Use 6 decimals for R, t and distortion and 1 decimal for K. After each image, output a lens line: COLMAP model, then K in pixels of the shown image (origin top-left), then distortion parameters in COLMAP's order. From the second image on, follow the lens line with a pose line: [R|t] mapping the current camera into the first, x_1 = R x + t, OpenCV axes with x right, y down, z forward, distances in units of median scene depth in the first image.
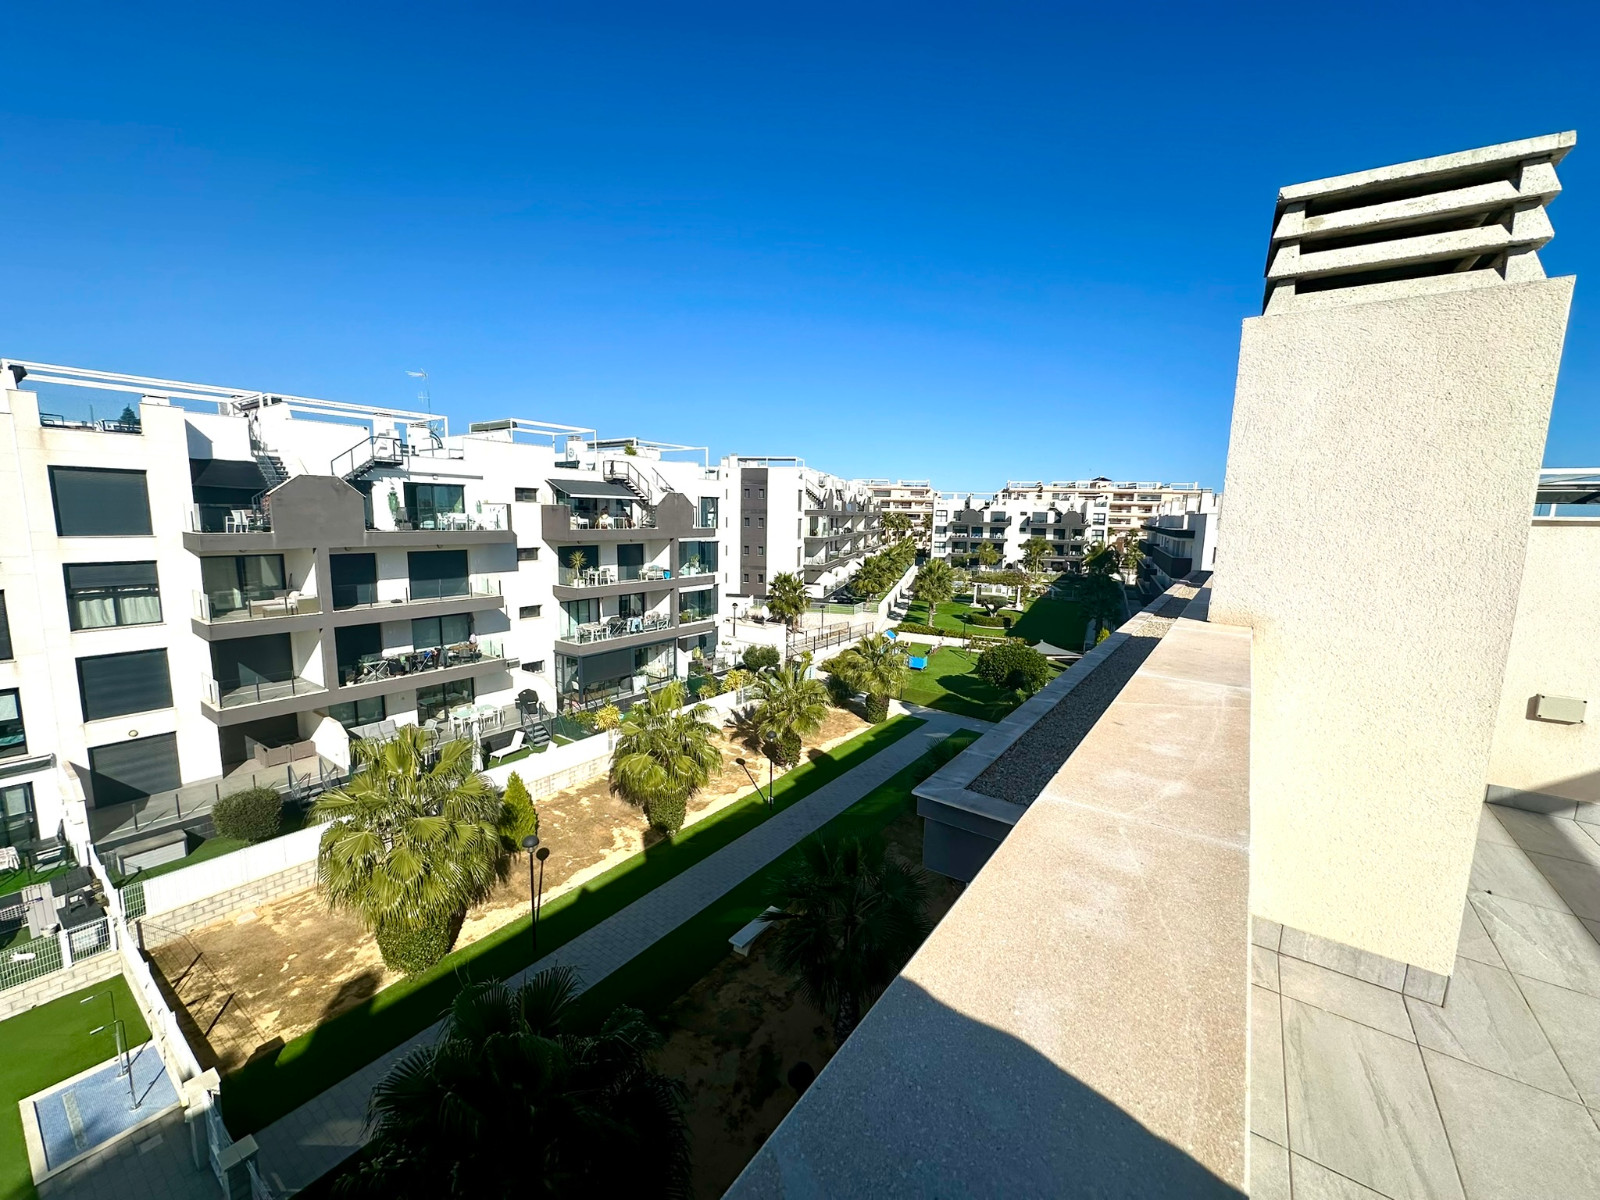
lens RADIAL K [[639.2, 0, 799.9], [0, 639.2, 602.8], [0, 0, 1]] dist [-0.001361, -0.000125]
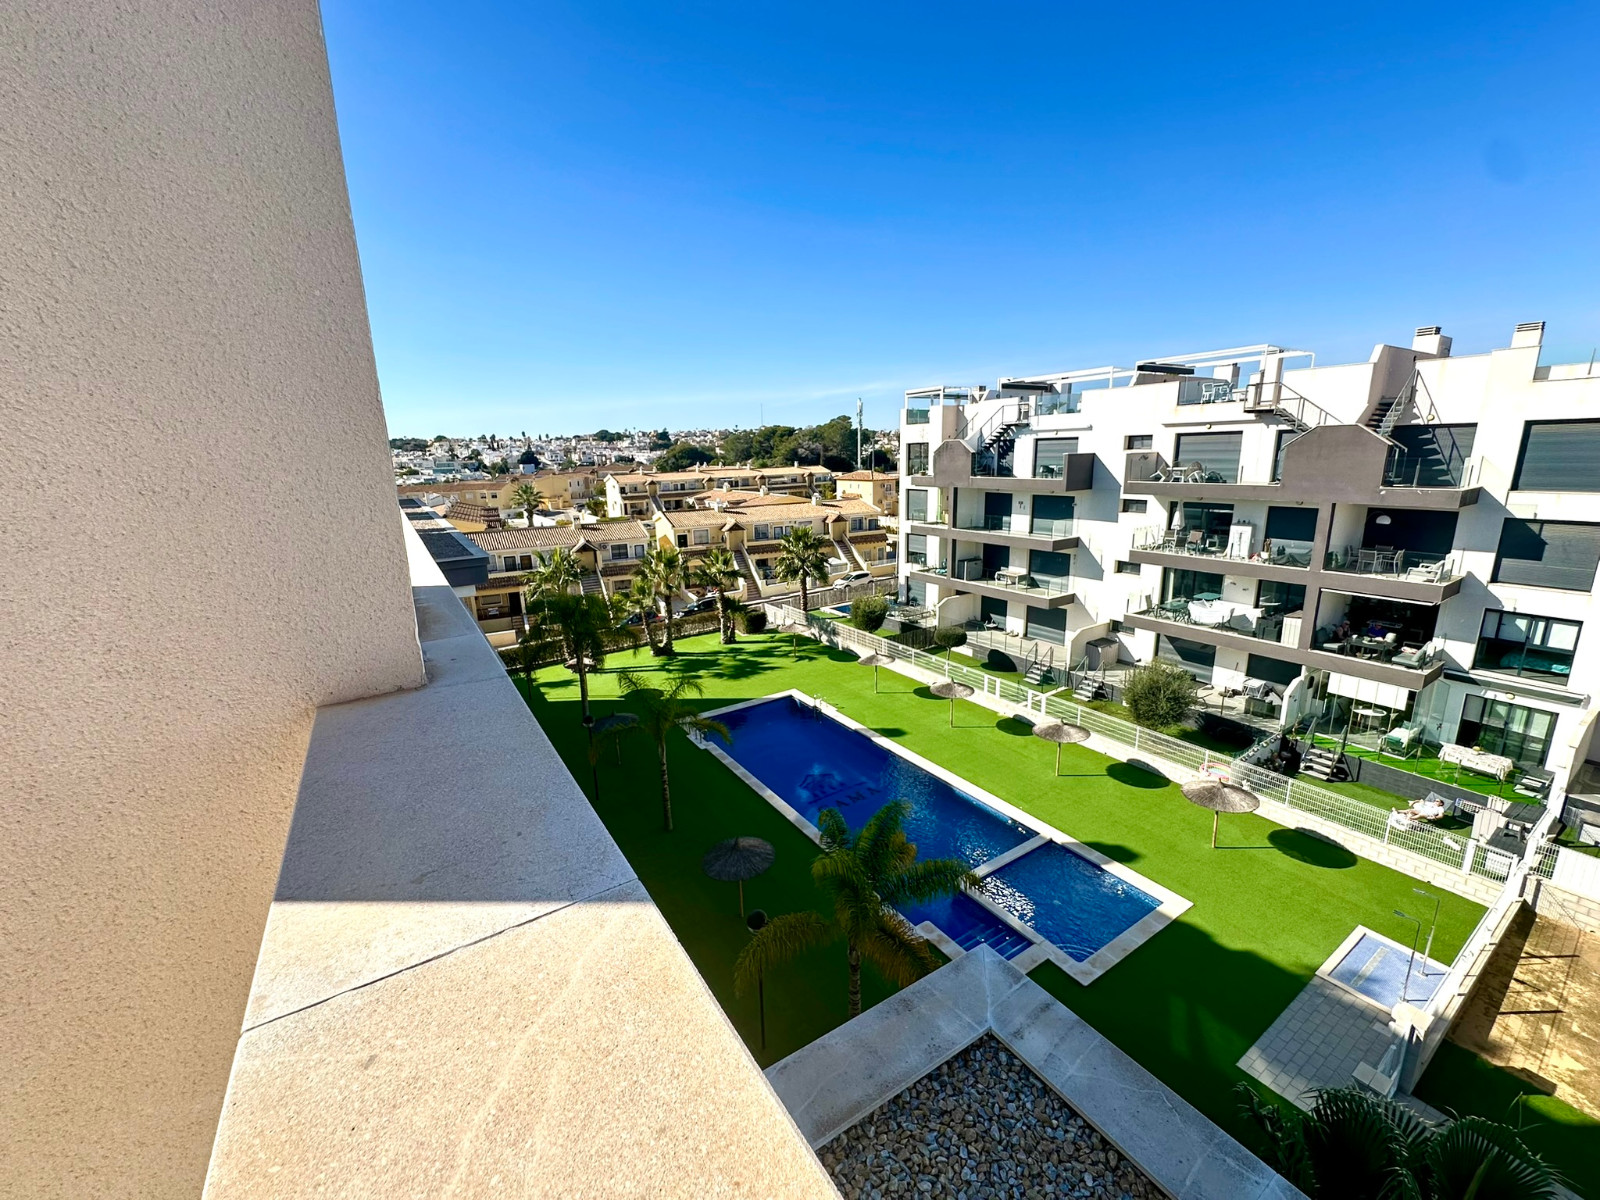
lens RADIAL K [[639.2, 0, 798.1], [0, 639.2, 599.4], [0, 0, 1]] dist [-0.001361, -0.000125]
pose [[-0.368236, 0.203200, -0.907255, 0.554460], [-0.106732, 0.960134, 0.258363, -0.118458], [0.923586, 0.191972, -0.331868, 0.774605]]
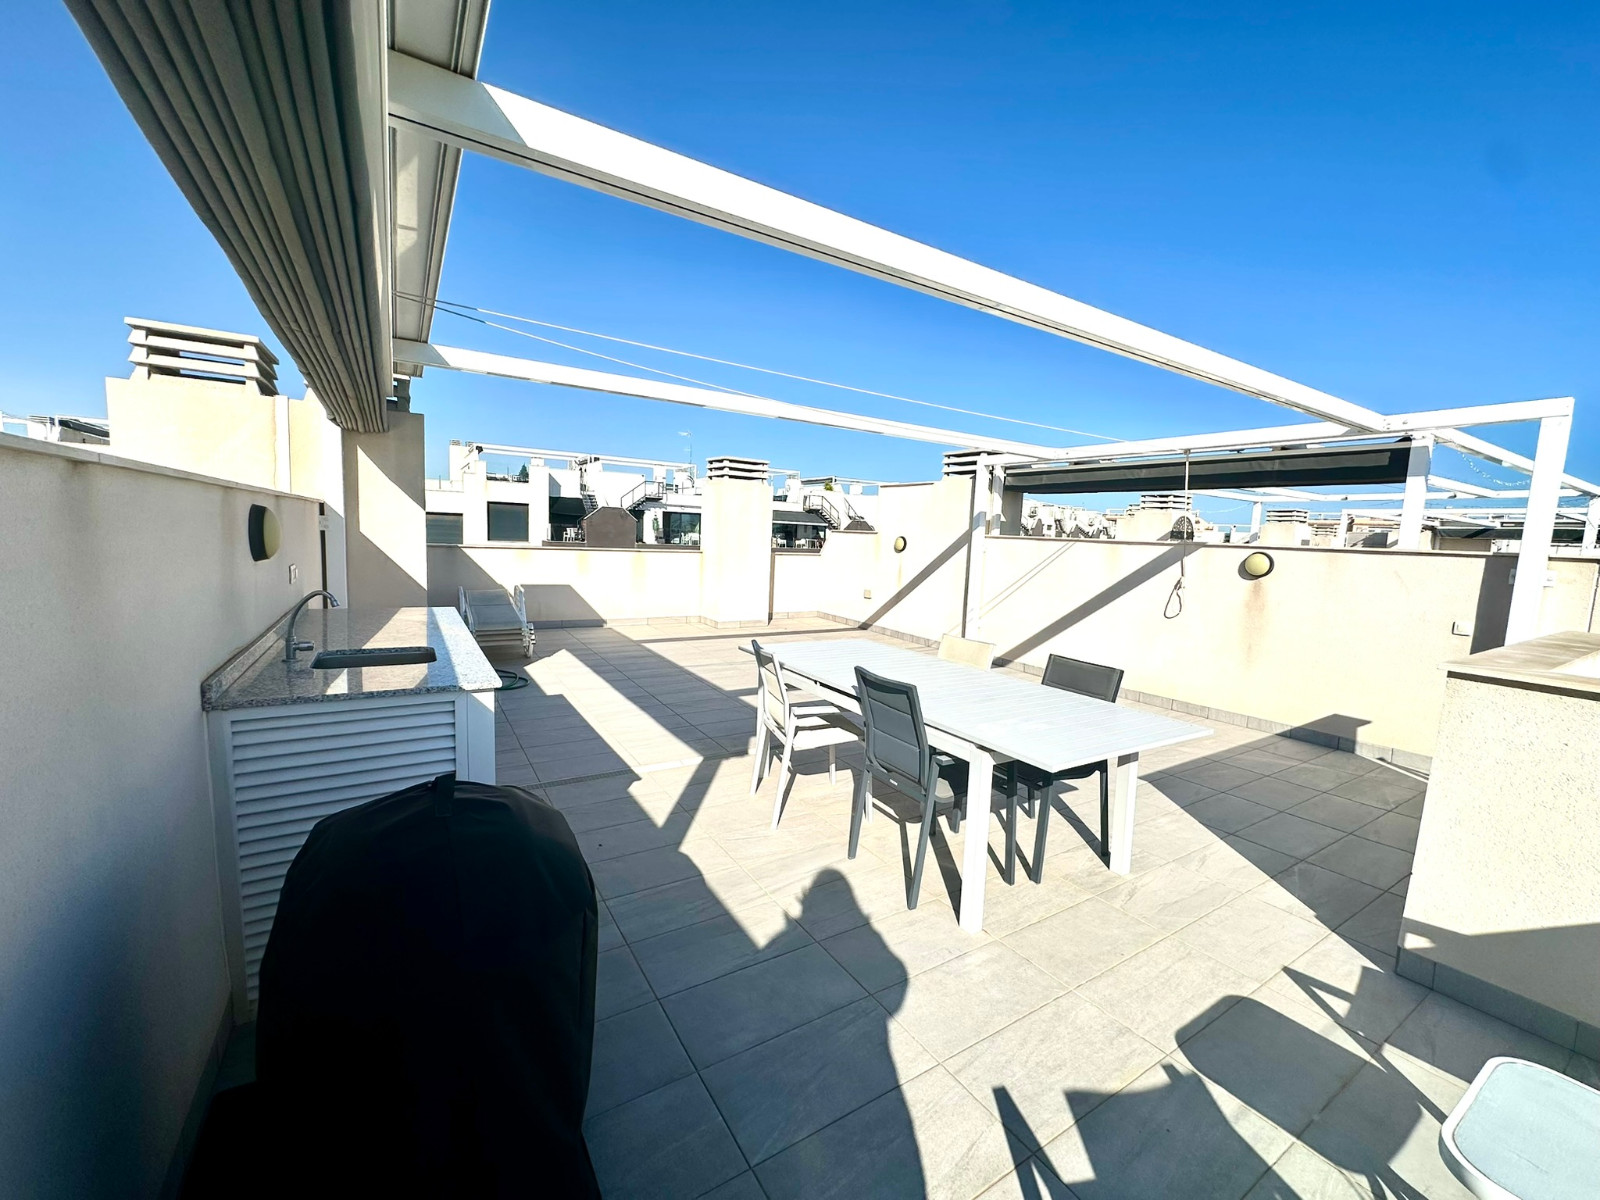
lens RADIAL K [[639.2, 0, 797.1], [0, 639.2, 603.6], [0, 0, 1]] dist [-0.001361, -0.000125]
pose [[0.924424, 0.059468, -0.376700, 0.168125], [-0.075679, 0.996729, -0.028368, 0.029513], [0.373781, 0.054732, 0.925901, -0.168658]]
